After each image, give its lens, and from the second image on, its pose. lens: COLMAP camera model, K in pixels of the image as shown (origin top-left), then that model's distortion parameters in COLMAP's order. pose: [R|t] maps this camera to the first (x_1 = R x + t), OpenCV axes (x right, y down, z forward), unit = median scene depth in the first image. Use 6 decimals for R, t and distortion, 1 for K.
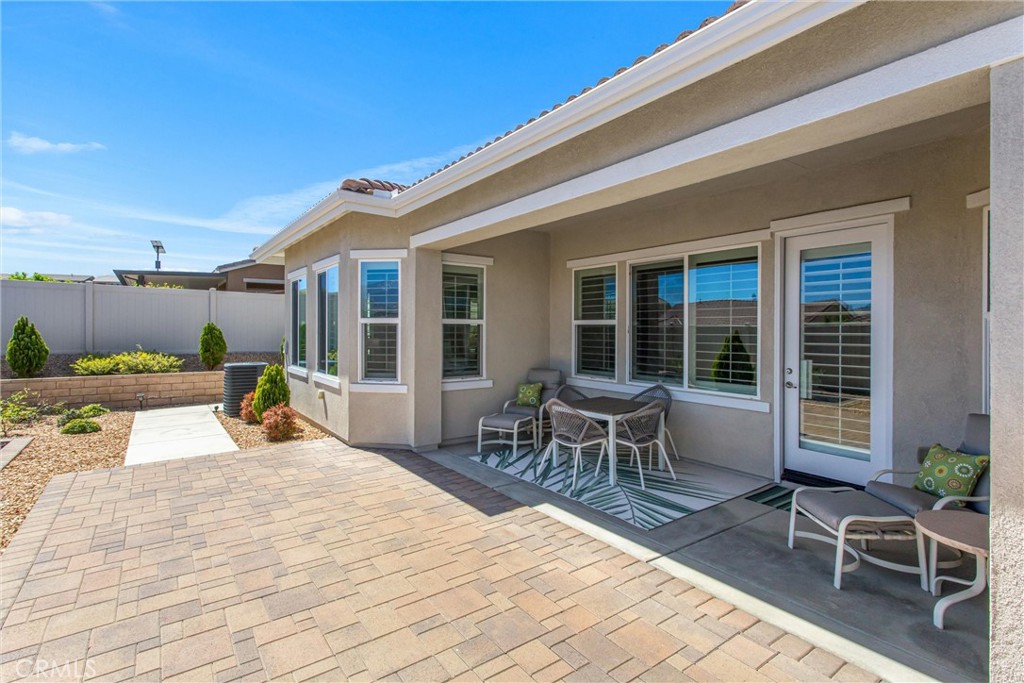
lens RADIAL K [[496.8, 0, 507.7], [0, 496.8, 332.1], [0, 0, 1]] dist [0.003923, -0.000441]
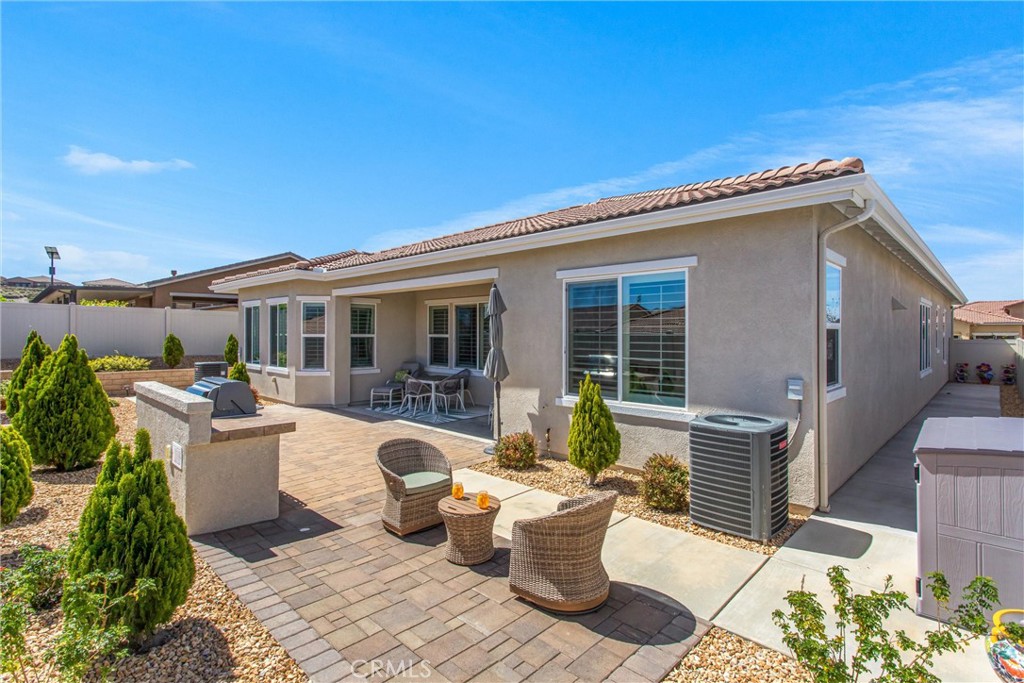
lens RADIAL K [[490.0, 0, 498.3], [0, 490.0, 331.4], [0, 0, 1]] dist [0.021386, -0.007193]
pose [[0.986474, -0.000324, 0.163919, 0.090941], [0.001852, 0.999956, -0.009173, -0.017368], [-0.163909, 0.009352, 0.986431, -0.730171]]
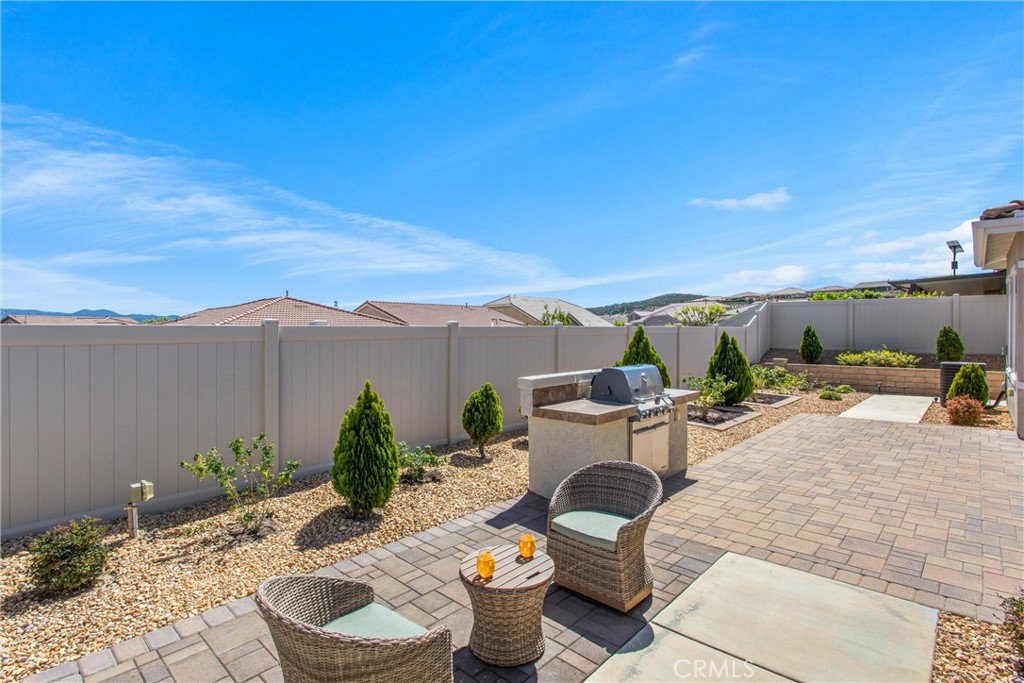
lens RADIAL K [[496.8, 0, 507.7], [0, 496.8, 332.1], [0, 0, 1]] dist [0.003923, -0.000441]
pose [[0.196011, -0.005955, -0.980584, 0.476092], [0.001905, 0.999982, -0.005692, -0.001933], [0.980600, -0.000753, 0.196018, -0.290632]]
